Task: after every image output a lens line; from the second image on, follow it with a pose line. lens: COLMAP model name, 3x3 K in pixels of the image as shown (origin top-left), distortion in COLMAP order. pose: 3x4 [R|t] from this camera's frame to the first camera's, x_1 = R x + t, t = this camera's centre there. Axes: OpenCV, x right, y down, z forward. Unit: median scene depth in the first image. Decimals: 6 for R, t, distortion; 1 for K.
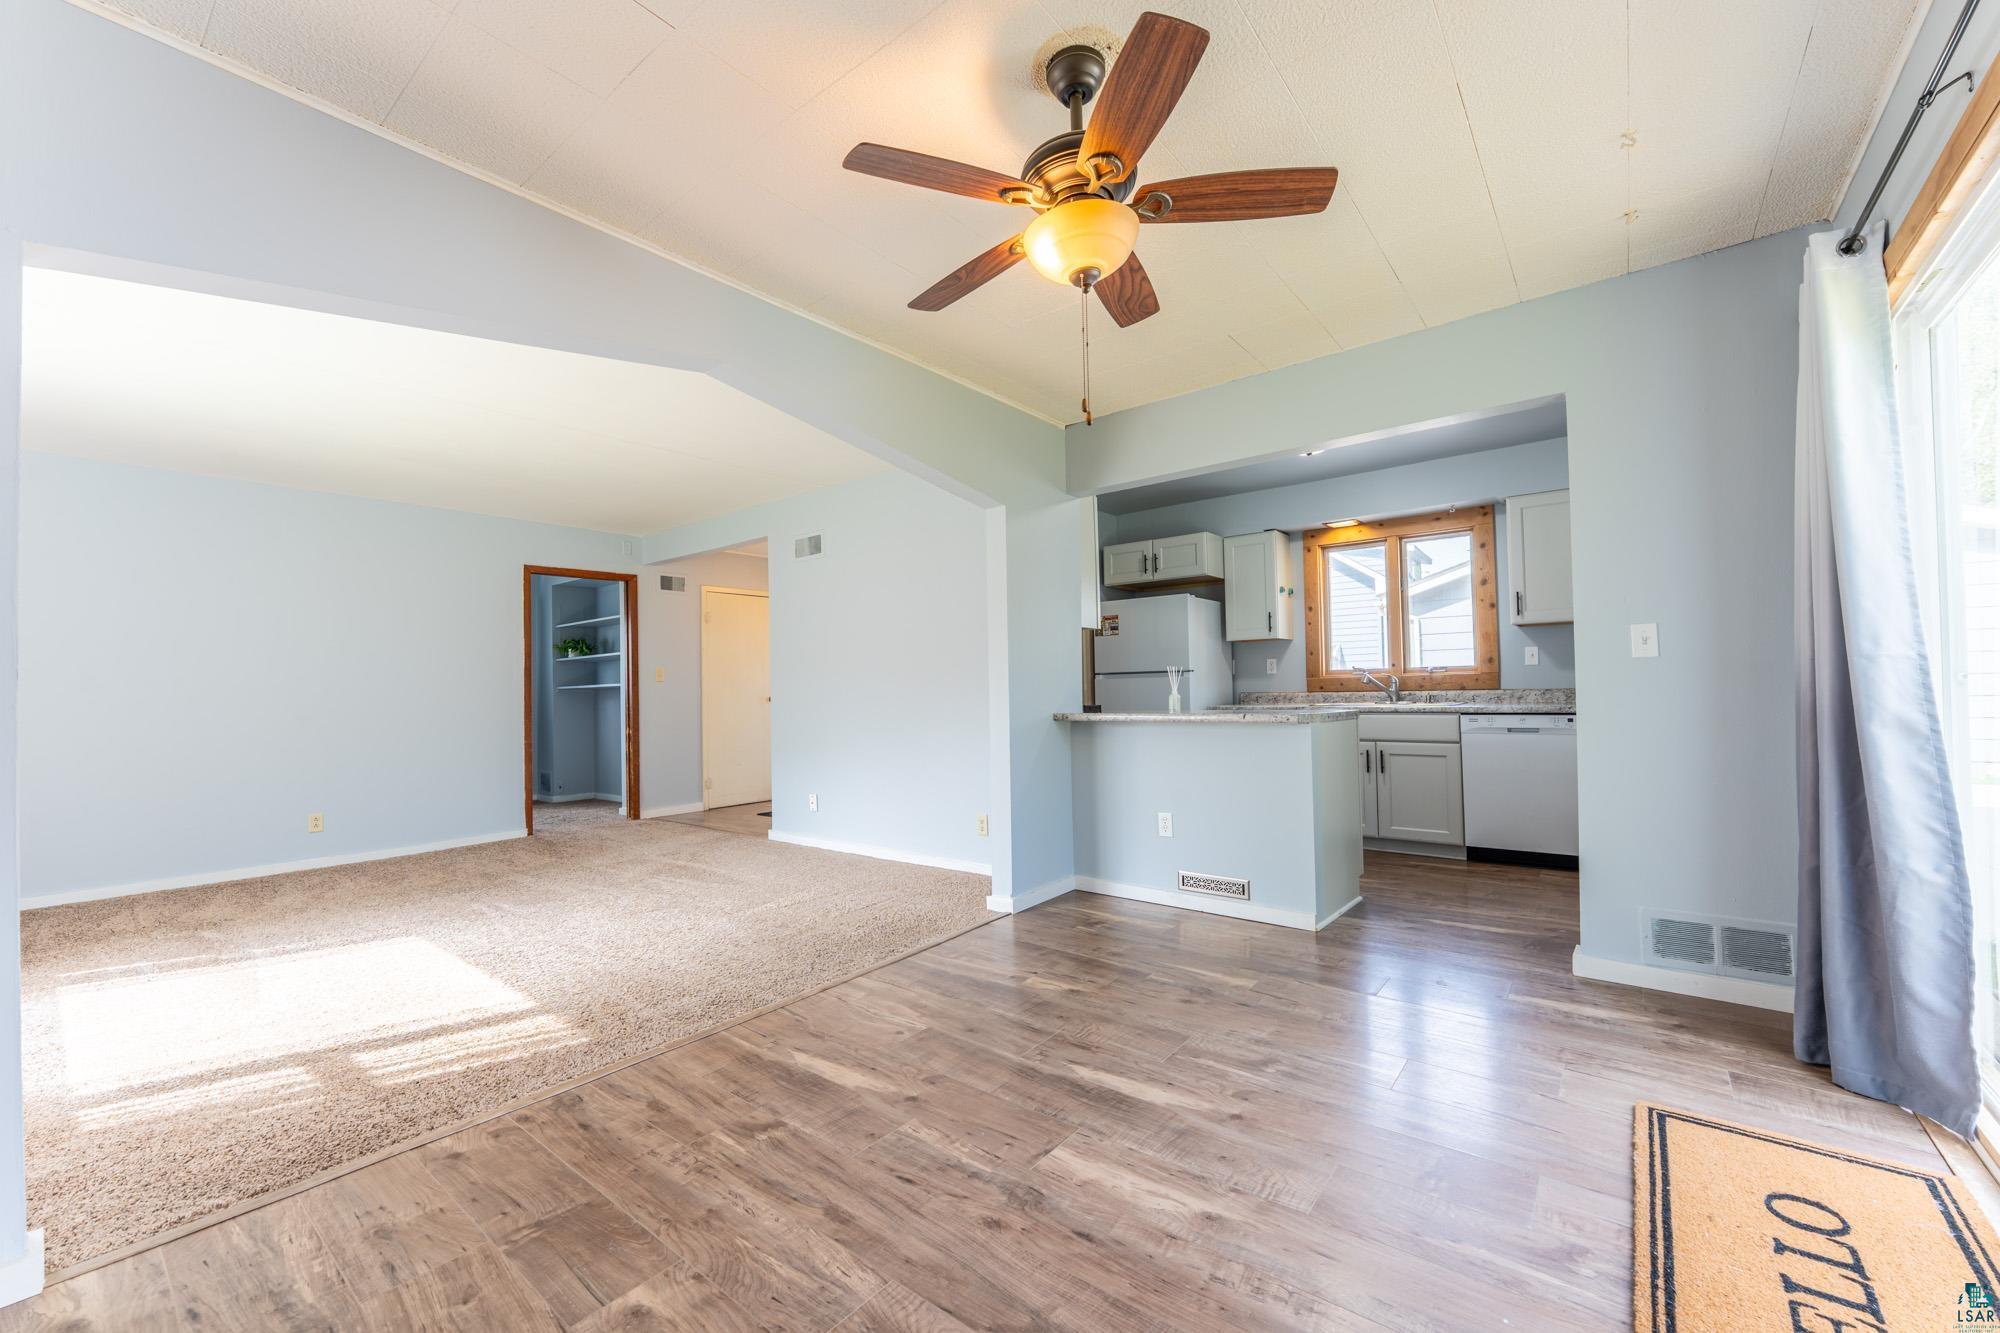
lens RADIAL K [[793.9, 0, 995.4], [0, 793.9, 672.8], [0, 0, 1]] dist [0.001084, -0.001429]
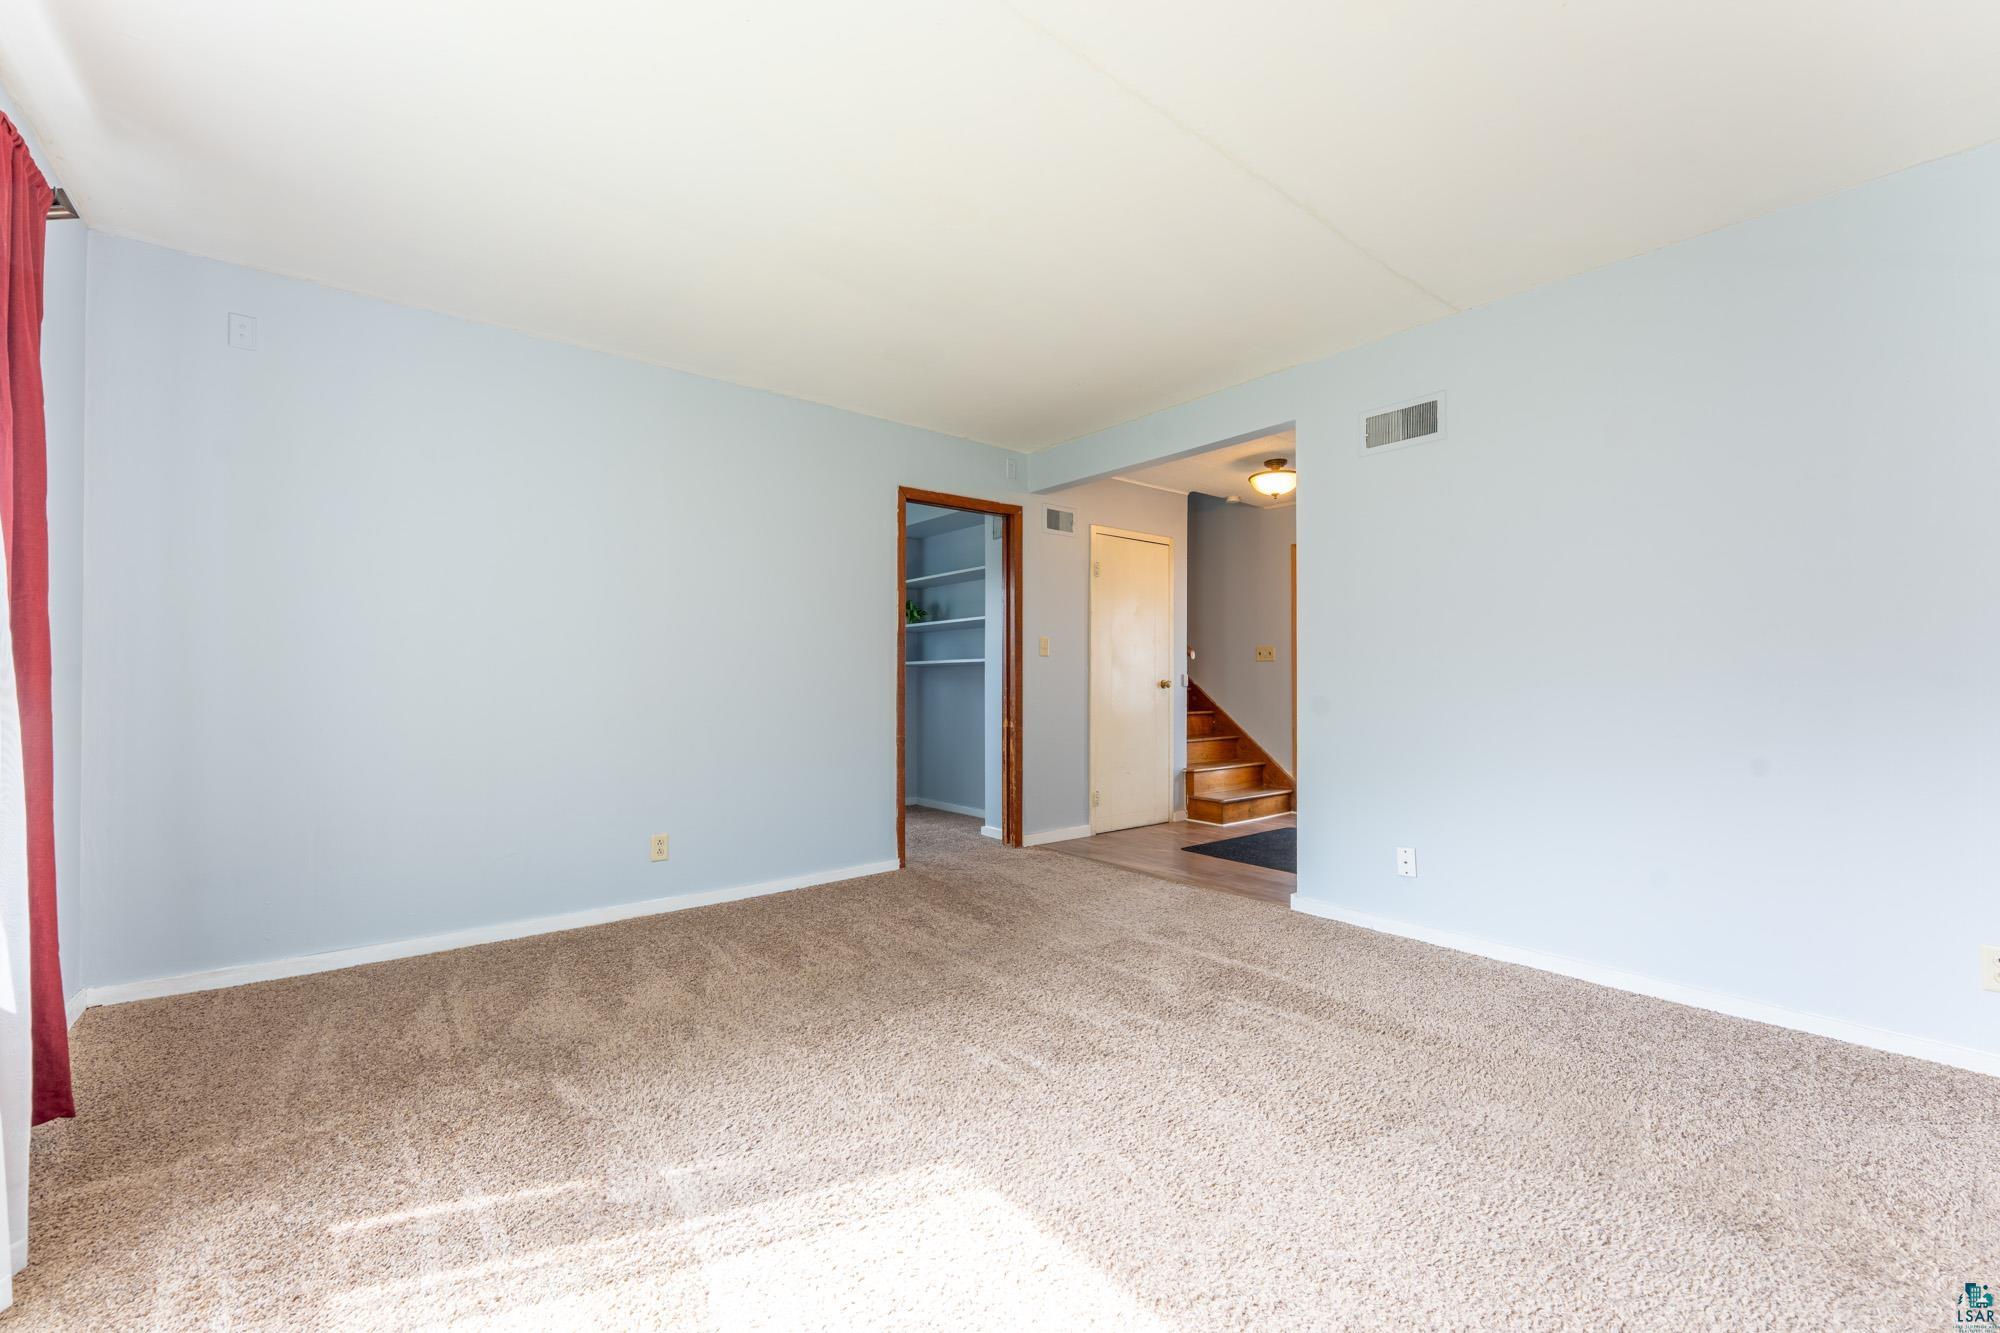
lens RADIAL K [[793.9, 0, 990.2], [0, 793.9, 674.3], [0, 0, 1]] dist [0.001084, -0.001429]
pose [[0.978752, 0.020934, -0.203974, -0.566044], [-0.017903, 0.999700, 0.016695, 0.028755], [0.204263, -0.012688, 0.978834, 0.498139]]
